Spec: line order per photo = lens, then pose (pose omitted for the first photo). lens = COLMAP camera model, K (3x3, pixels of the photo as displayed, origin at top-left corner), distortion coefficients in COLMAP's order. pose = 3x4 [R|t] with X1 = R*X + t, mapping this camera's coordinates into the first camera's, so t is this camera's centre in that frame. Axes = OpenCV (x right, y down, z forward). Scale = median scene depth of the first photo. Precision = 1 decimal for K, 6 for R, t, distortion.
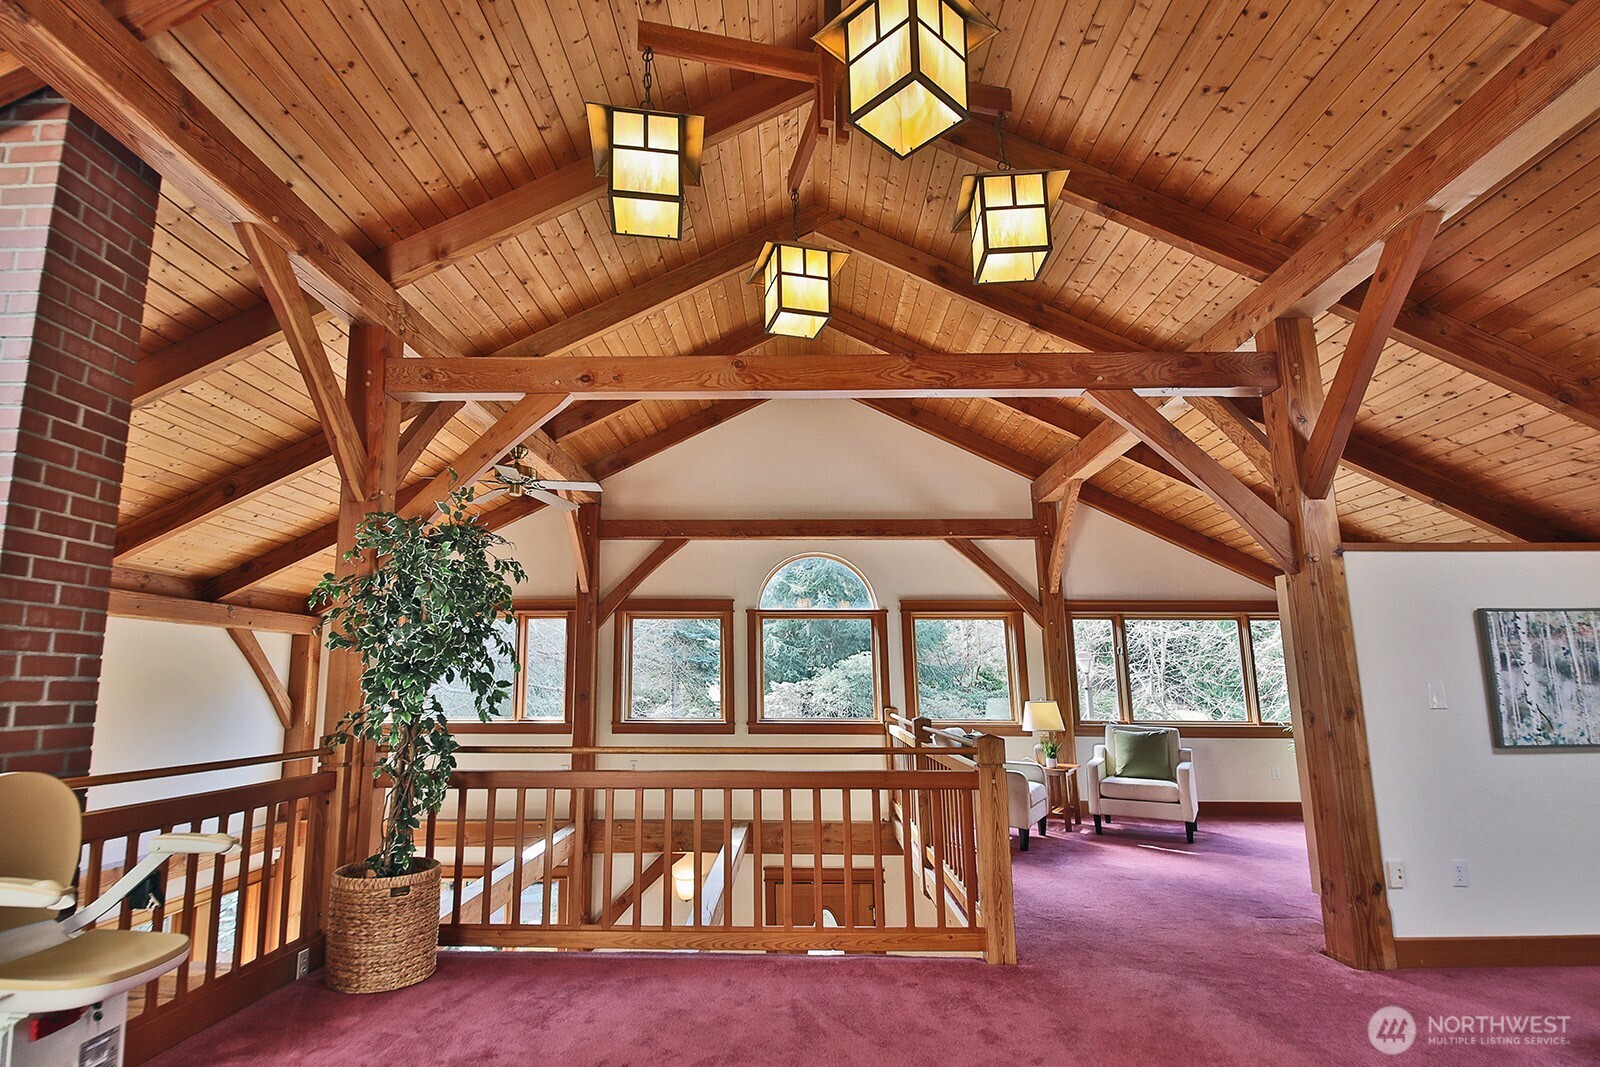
lens RADIAL K [[763.7, 0, 800.0], [0, 763.7, 533.5], [0, 0, 1]] dist [0.047218, -0.048466]
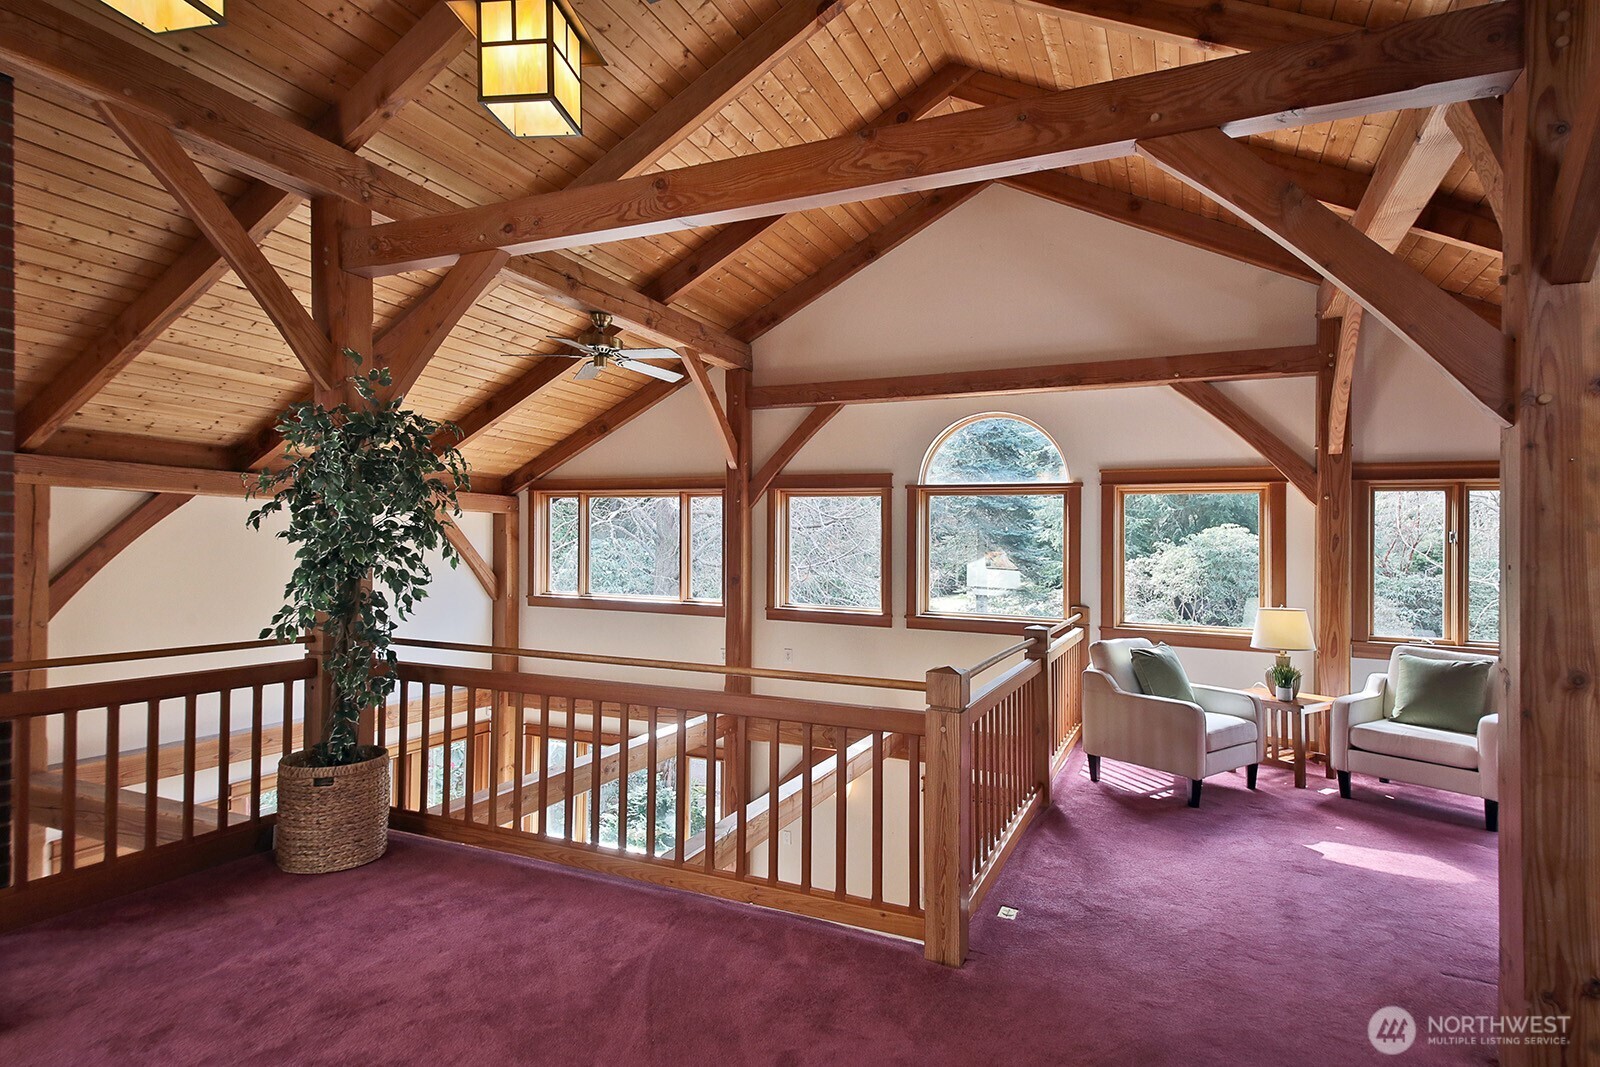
lens RADIAL K [[849.9, 0, 800.0], [0, 849.9, 533.5], [0, 0, 1]] dist [0.065221, -0.026491]
pose [[0.920487, 0.008487, -0.390681, 0.201533], [0.056769, 0.986254, 0.155181, 0.000468], [0.386627, -0.165021, 0.907352, 0.106208]]
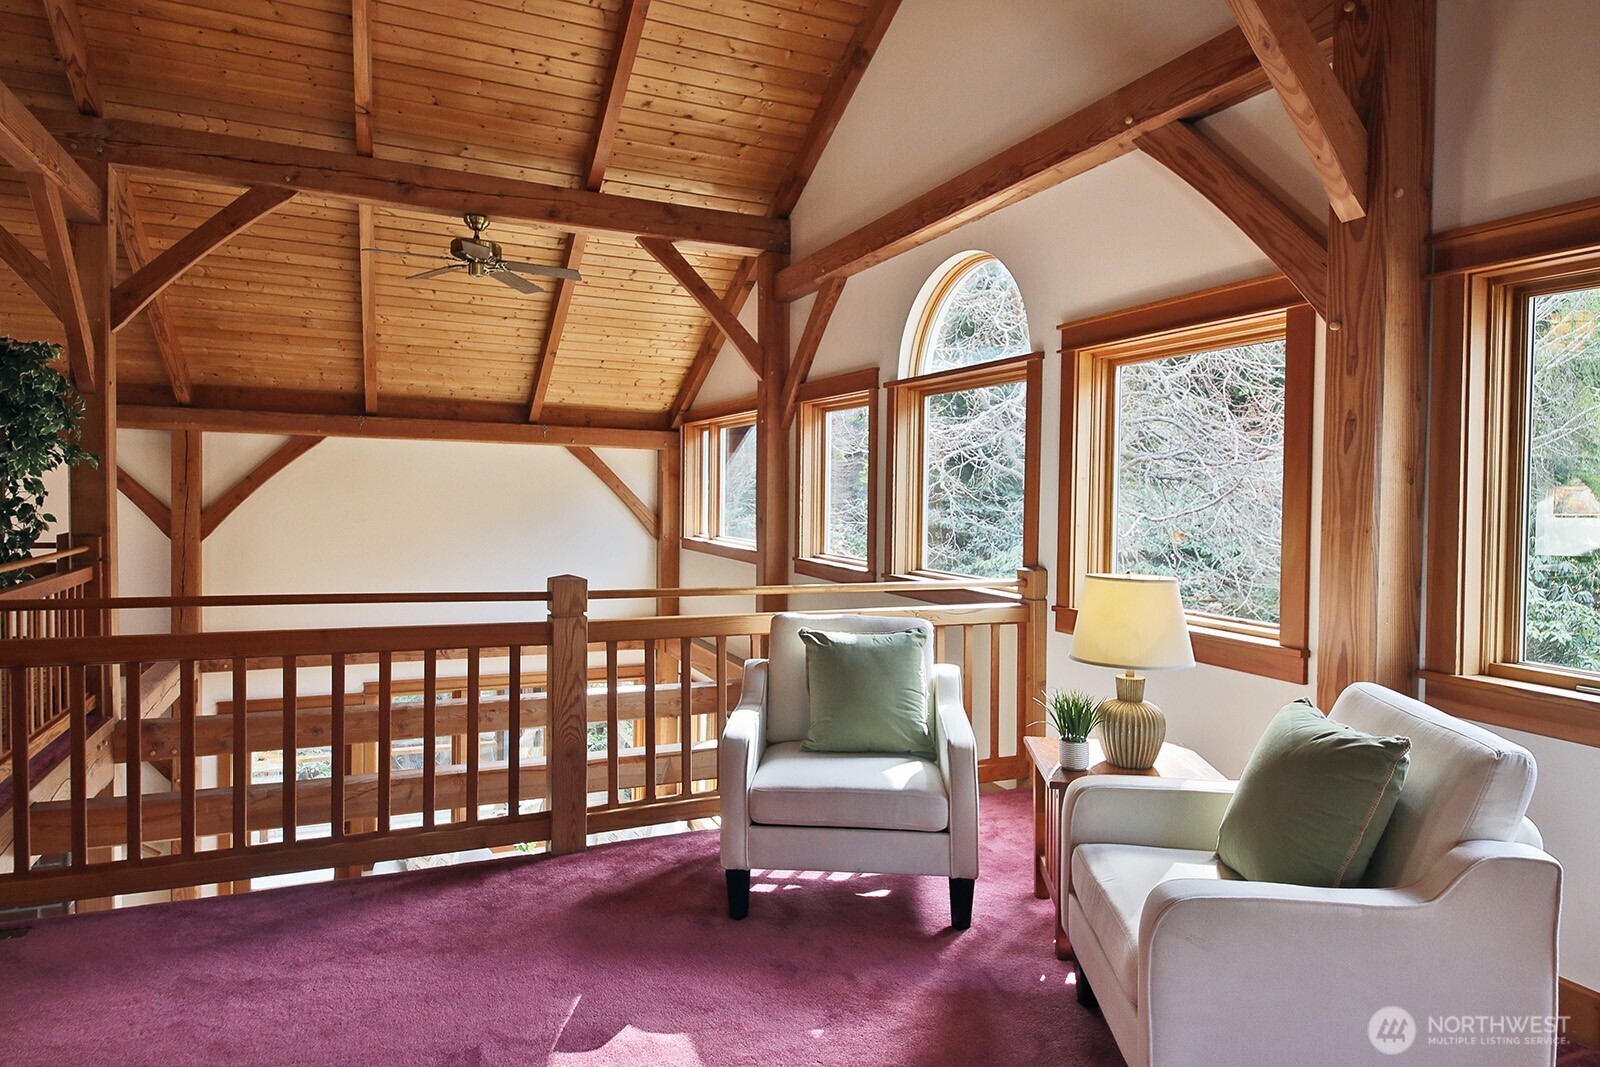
lens RADIAL K [[946.6, 0, 800.0], [0, 946.6, 533.5], [0, 0, 1]] dist [-0.029197, 0.000253]
pose [[0.443874, 0.041177, -0.895142, 0.574495], [0.140401, 0.983410, 0.114858, 0.128149], [0.885021, -0.176661, 0.430729, 0.668339]]
